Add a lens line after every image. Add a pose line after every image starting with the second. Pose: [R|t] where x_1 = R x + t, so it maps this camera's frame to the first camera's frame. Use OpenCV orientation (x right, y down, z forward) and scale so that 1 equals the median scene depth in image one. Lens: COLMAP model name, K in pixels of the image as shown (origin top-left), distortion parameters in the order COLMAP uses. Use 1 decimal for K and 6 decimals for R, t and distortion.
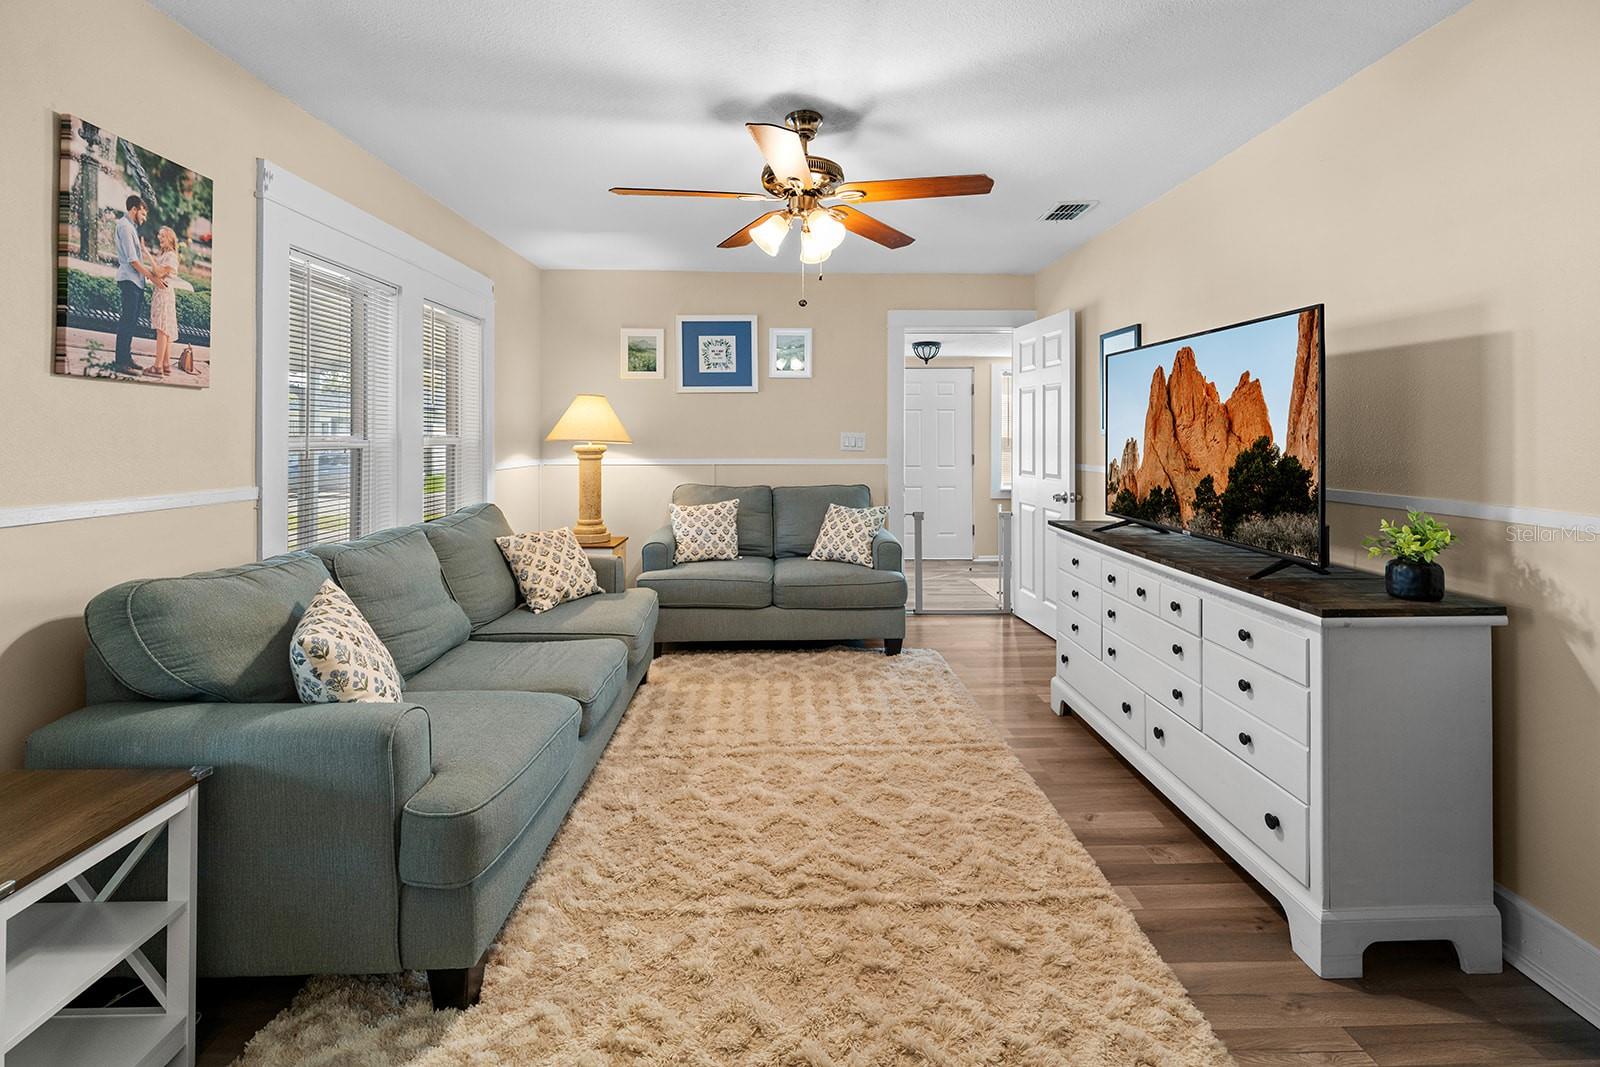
lens RADIAL K [[687.2, 0, 802.4], [0, 687.2, 425.8], [0, 0, 1]] dist [-0.001002, -0.000689]
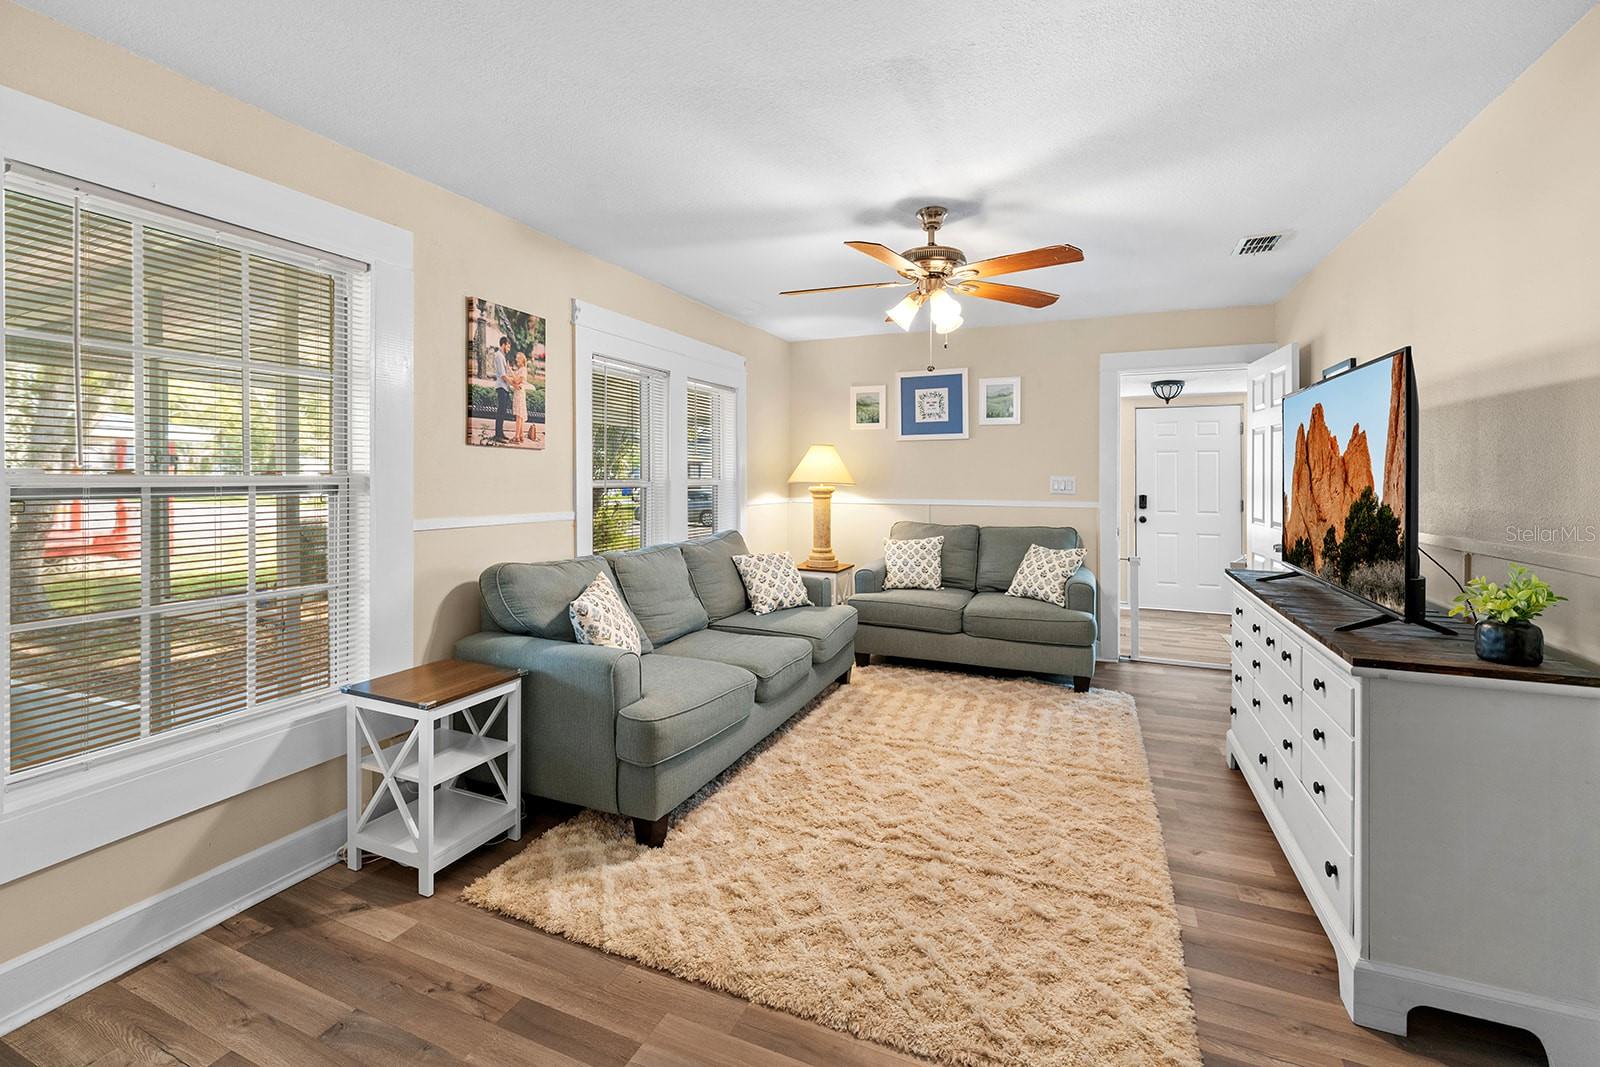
lens RADIAL K [[675.6, 0, 807.4], [0, 675.6, 475.3], [0, 0, 1]] dist [0.014391, -0.010774]
pose [[0.909211, 0.002569, -0.416328, 0.321663], [0.002308, 0.999934, 0.011211, -0.008789], [0.416330, -0.011154, 0.909145, -0.168764]]
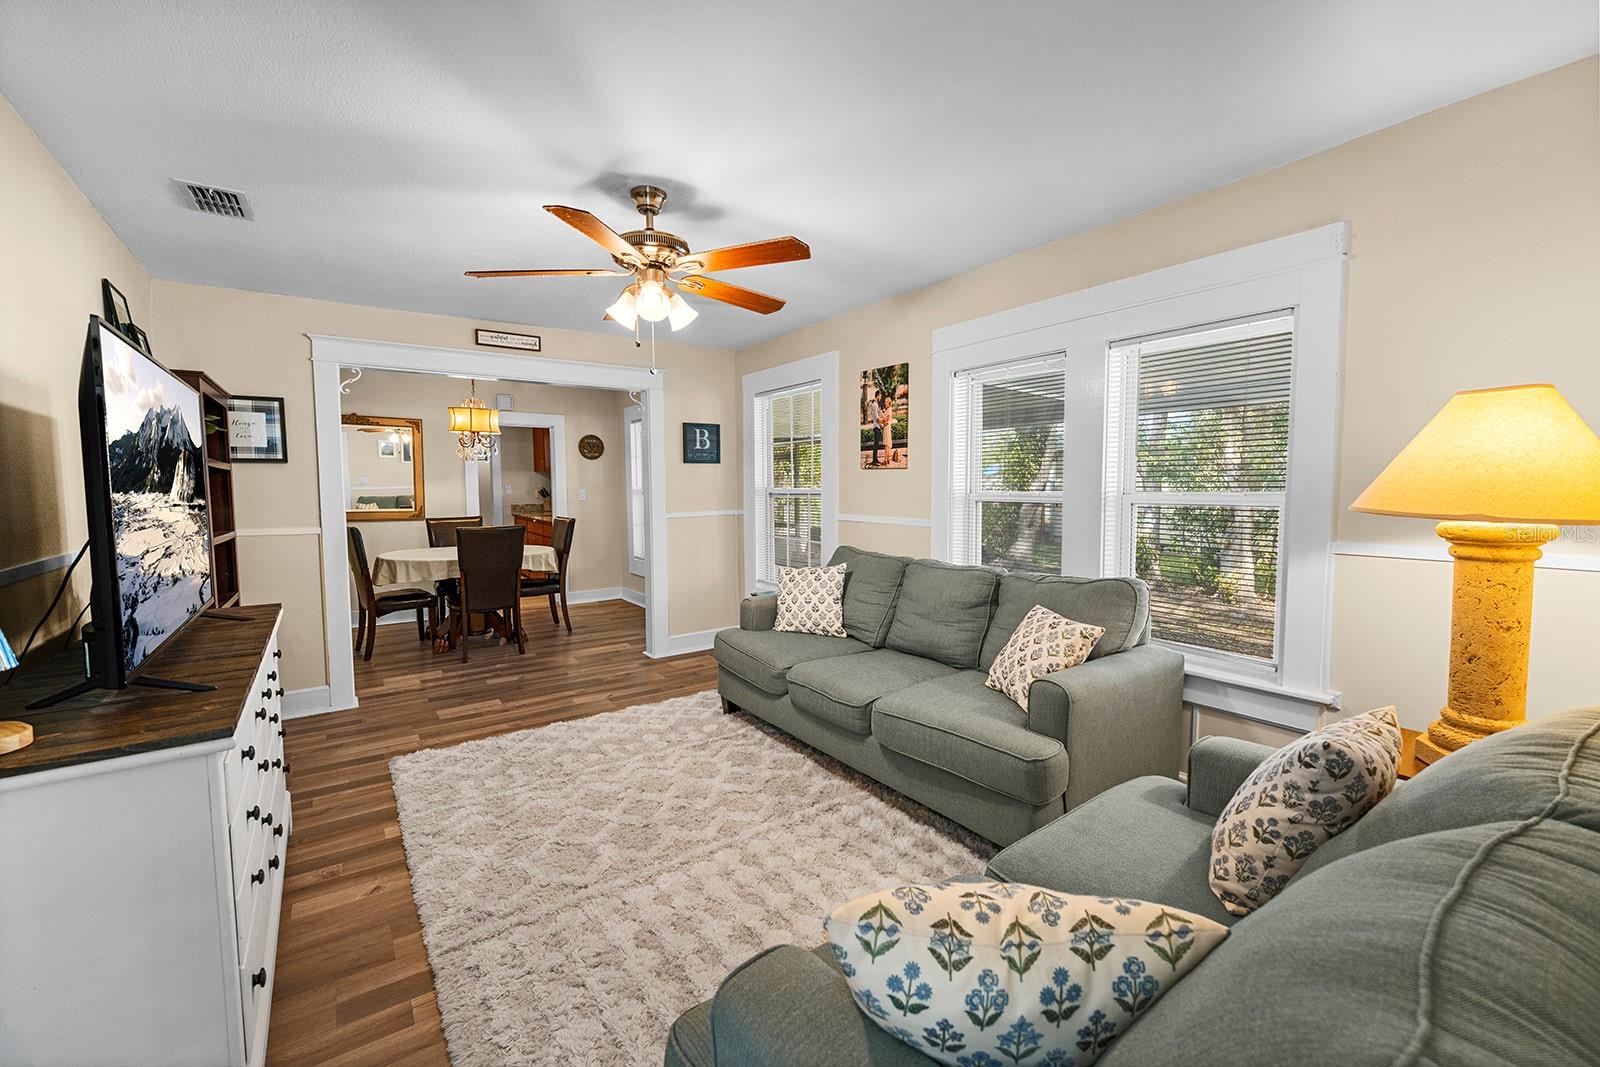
lens RADIAL K [[665.0, 0, 800.0], [0, 665.0, 533.5], [0, 0, 1]] dist [-0.000288, -0.000144]
pose [[-0.837638, 0.042414, -0.544577, 0.425953], [0.011409, 0.998122, 0.060190, 0.015292], [0.546107, 0.044204, -0.836548, 2.237303]]
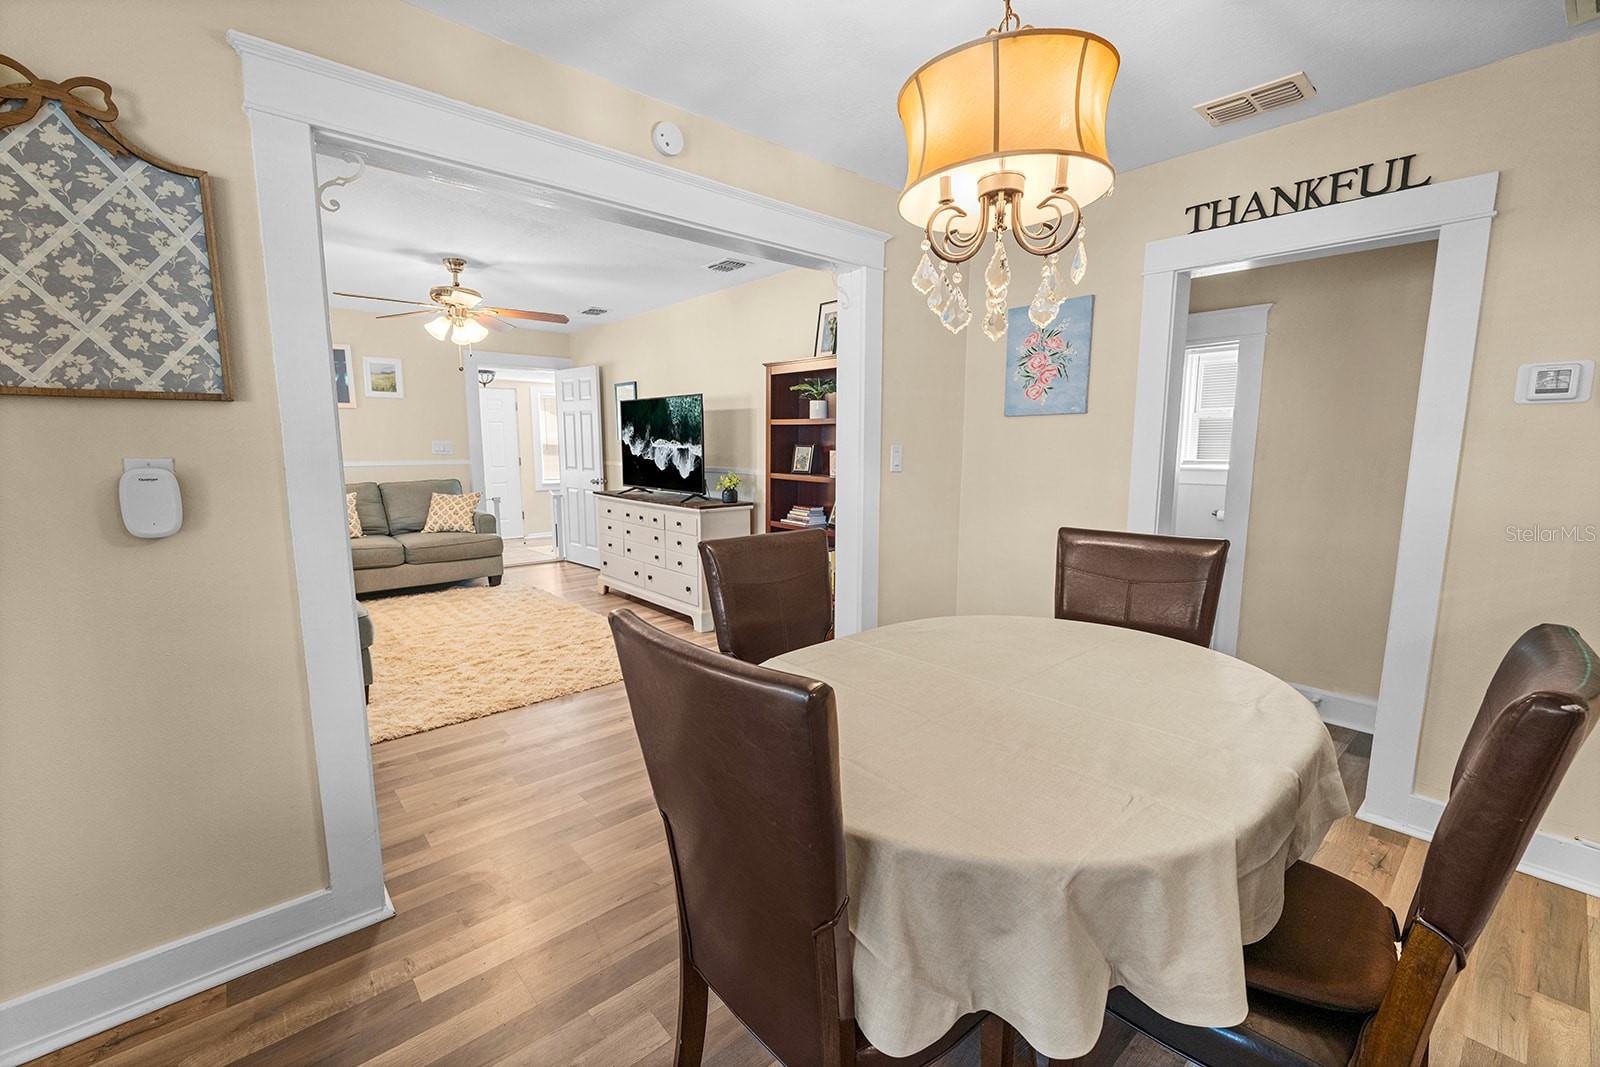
lens RADIAL K [[665.0, 0, 800.0], [0, 665.0, 533.5], [0, 0, 1]] dist [-0.000288, -0.000144]
pose [[0.767518, -0.085094, 0.635354, -0.504493], [-0.012033, 0.989063, 0.147003, -0.024316], [-0.640914, -0.120473, 0.758100, -1.006807]]
